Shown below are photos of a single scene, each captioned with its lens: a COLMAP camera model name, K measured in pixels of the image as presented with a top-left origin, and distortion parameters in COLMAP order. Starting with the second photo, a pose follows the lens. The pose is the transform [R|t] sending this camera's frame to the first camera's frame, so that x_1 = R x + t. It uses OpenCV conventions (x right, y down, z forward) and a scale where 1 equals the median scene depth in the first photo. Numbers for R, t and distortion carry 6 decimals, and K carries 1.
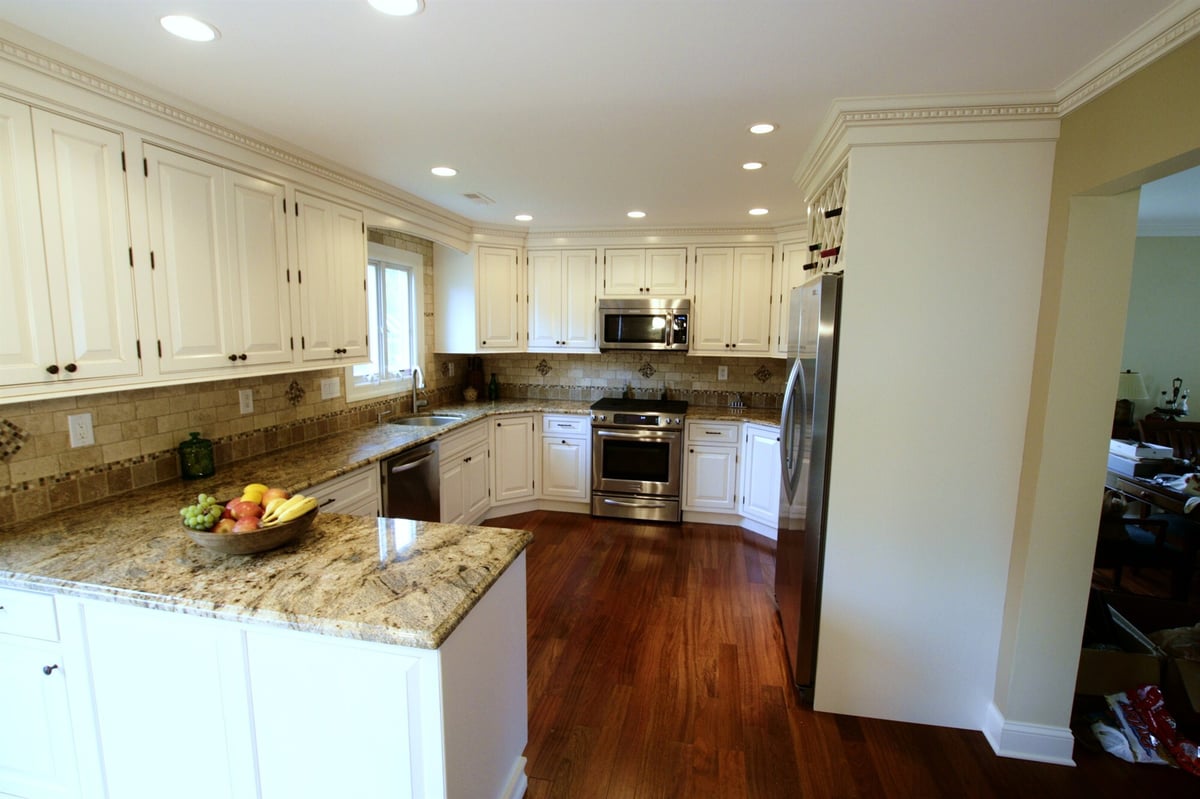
lens RADIAL K [[559.0, 0, 594.4], [0, 559.0, 397.9], [0, 0, 1]] dist [-0.032003, 0.003886]
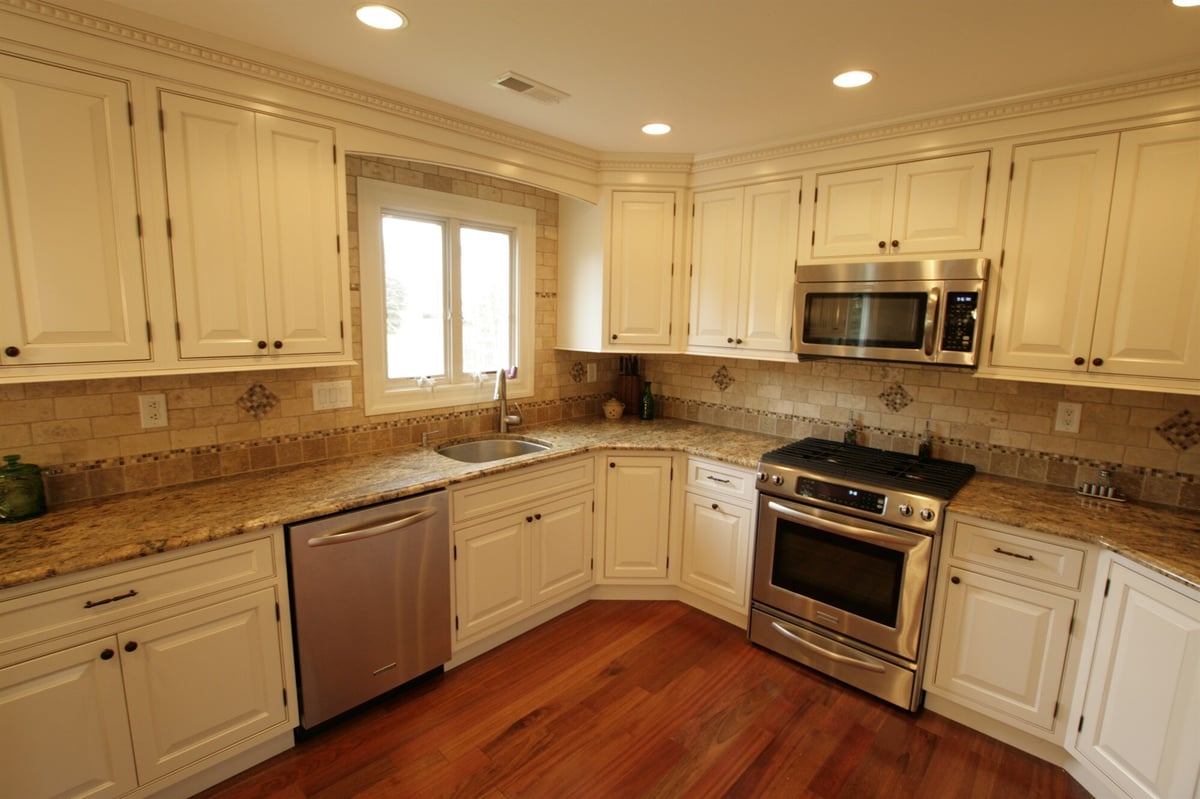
lens RADIAL K [[559.0, 0, 594.4], [0, 559.0, 397.9], [0, 0, 1]] dist [-0.032003, 0.003886]
pose [[0.849389, 0.086287, -0.520666, 0.140756], [-0.078359, 0.996228, 0.037269, -0.051195], [0.521918, 0.009143, 0.852947, 0.433124]]
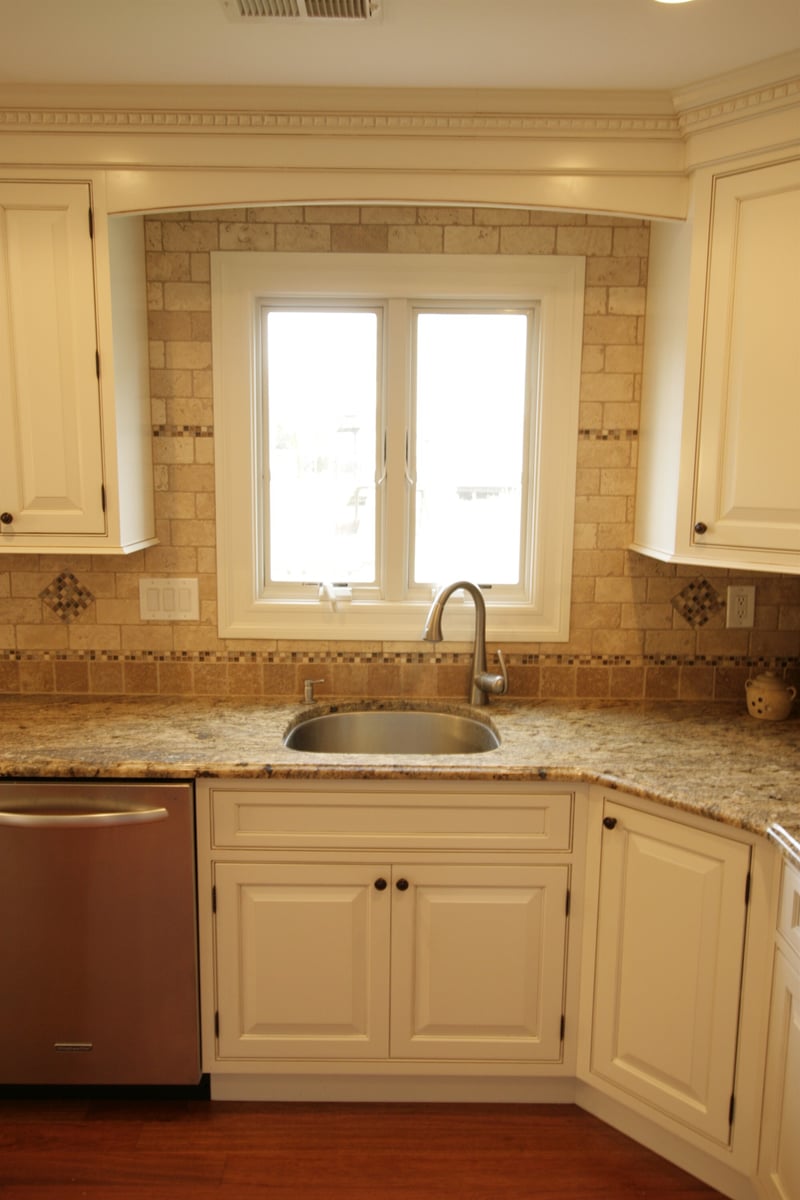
lens RADIAL K [[899.4, 0, 397.0], [0, 899.4, 606.8], [0, 0, 1]] dist [-0.003851, 0.014399]
pose [[0.208398, 0.147004, -0.966933, 0.224233], [-0.132894, 0.983727, 0.120915, -0.097521], [0.968973, 0.103301, 0.224543, 0.778156]]
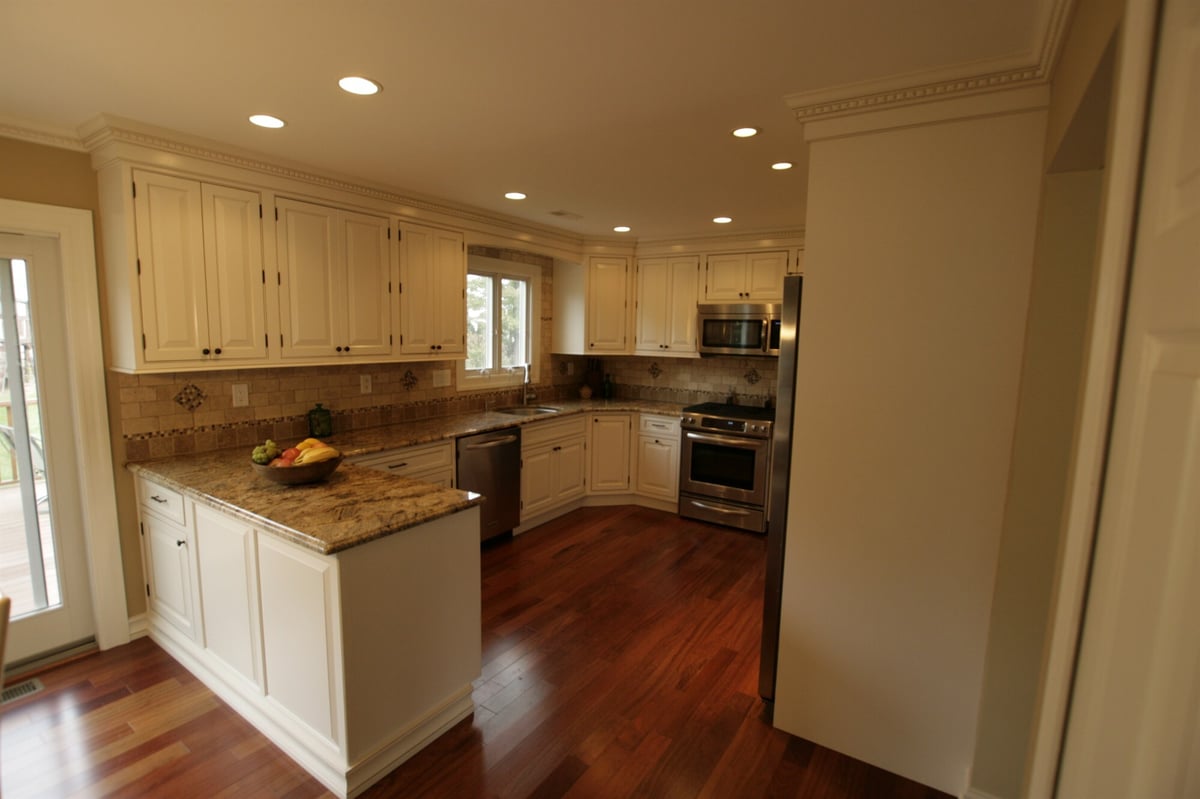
lens RADIAL K [[559.0, 0, 594.4], [0, 559.0, 397.9], [0, 0, 1]] dist [-0.032003, 0.003886]
pose [[0.928478, 0.052387, -0.367673, 0.222036], [-0.057203, 0.998360, -0.002205, 0.006893], [0.366955, 0.023079, 0.929952, -0.013832]]
